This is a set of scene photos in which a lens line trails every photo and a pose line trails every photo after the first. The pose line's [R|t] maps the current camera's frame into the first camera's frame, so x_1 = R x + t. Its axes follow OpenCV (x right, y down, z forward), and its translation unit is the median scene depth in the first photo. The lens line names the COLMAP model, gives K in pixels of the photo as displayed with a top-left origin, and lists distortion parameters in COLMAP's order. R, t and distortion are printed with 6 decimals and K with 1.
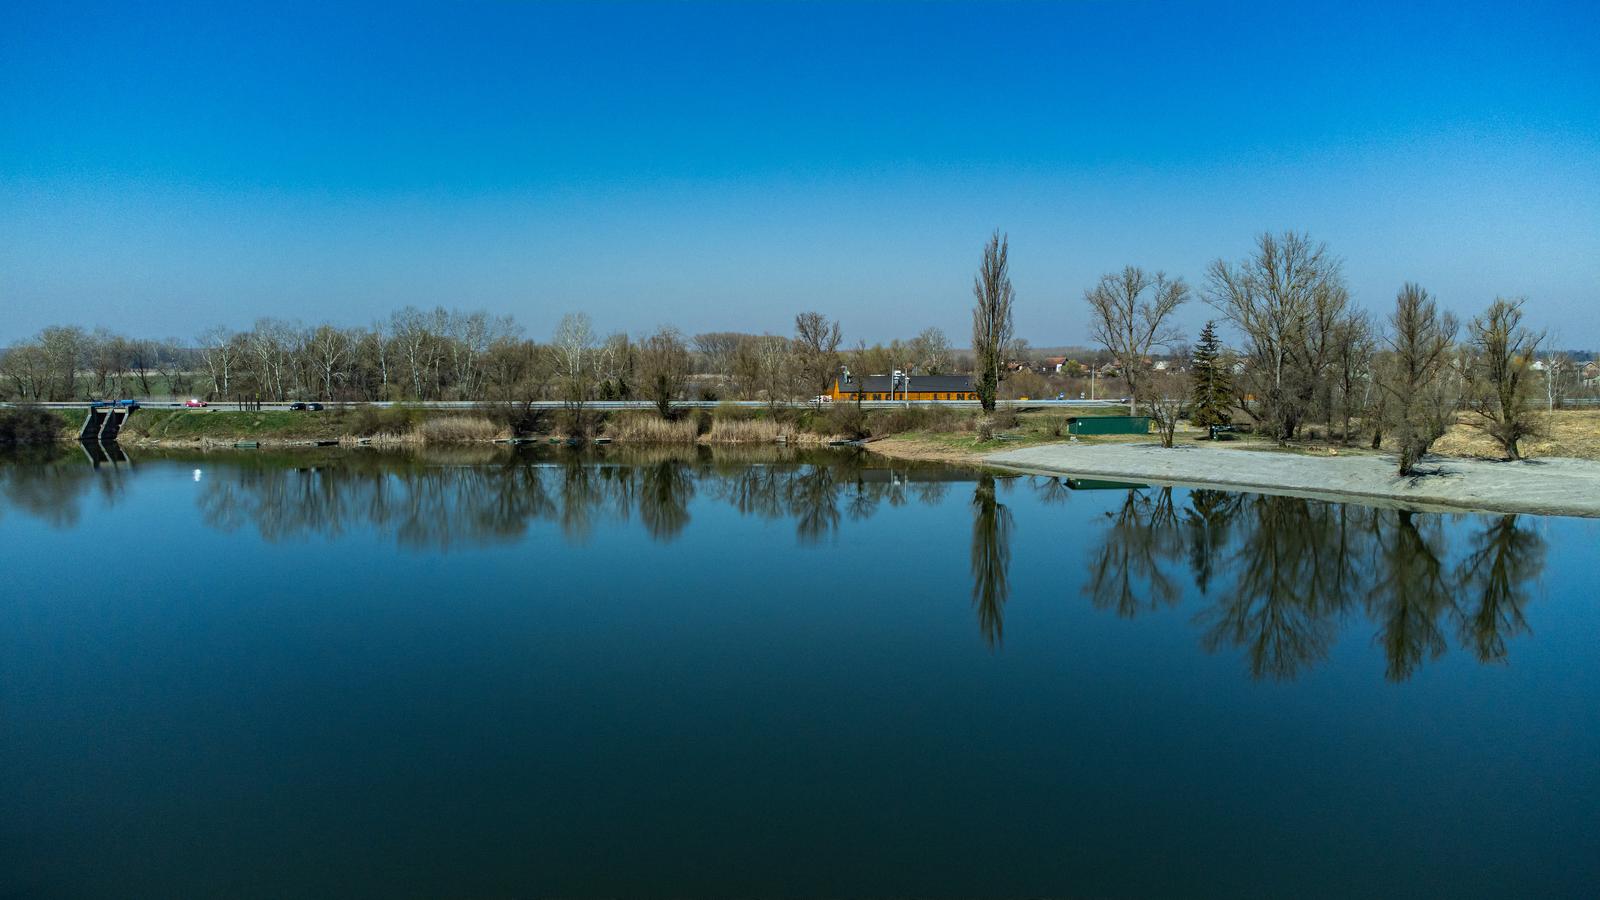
lens RADIAL K [[1195.1, 0, 800.0], [0, 1195.1, 450.0], [0, 0, 1]] dist [0.016123, 0.075784]
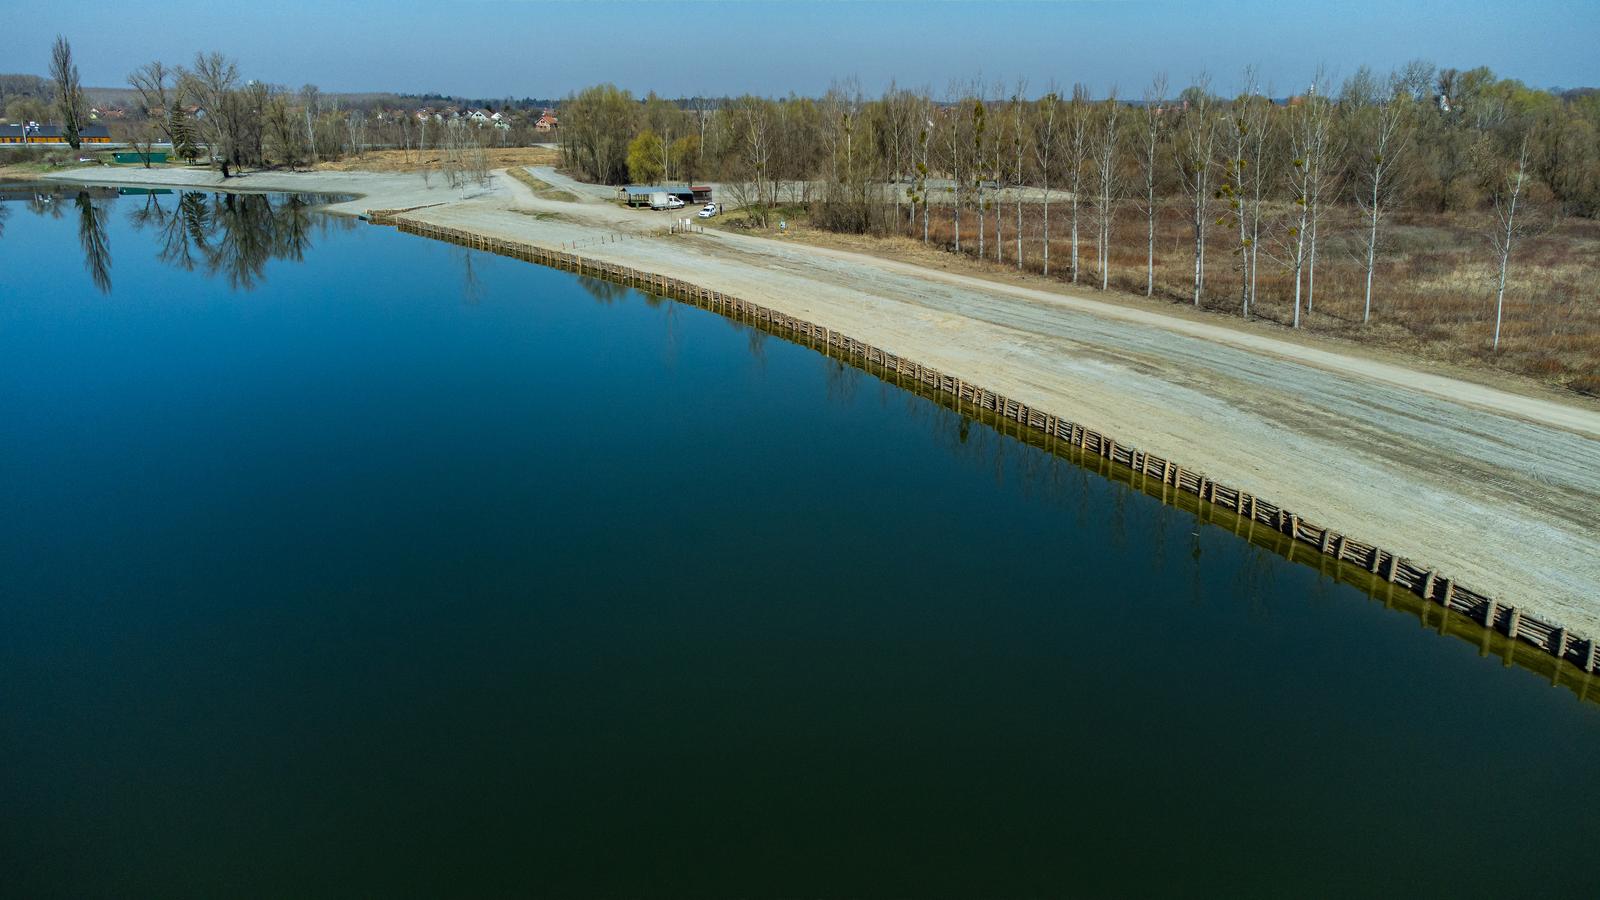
lens RADIAL K [[1178.7, 0, 800.0], [0, 1178.7, 450.0], [0, 0, 1]] dist [0.001278, 0.067104]
pose [[0.887286, -0.124852, 0.444000, 0.269741], [0.030418, 0.976409, 0.213777, 0.052088], [-0.460216, -0.176176, 0.870151, -0.999714]]
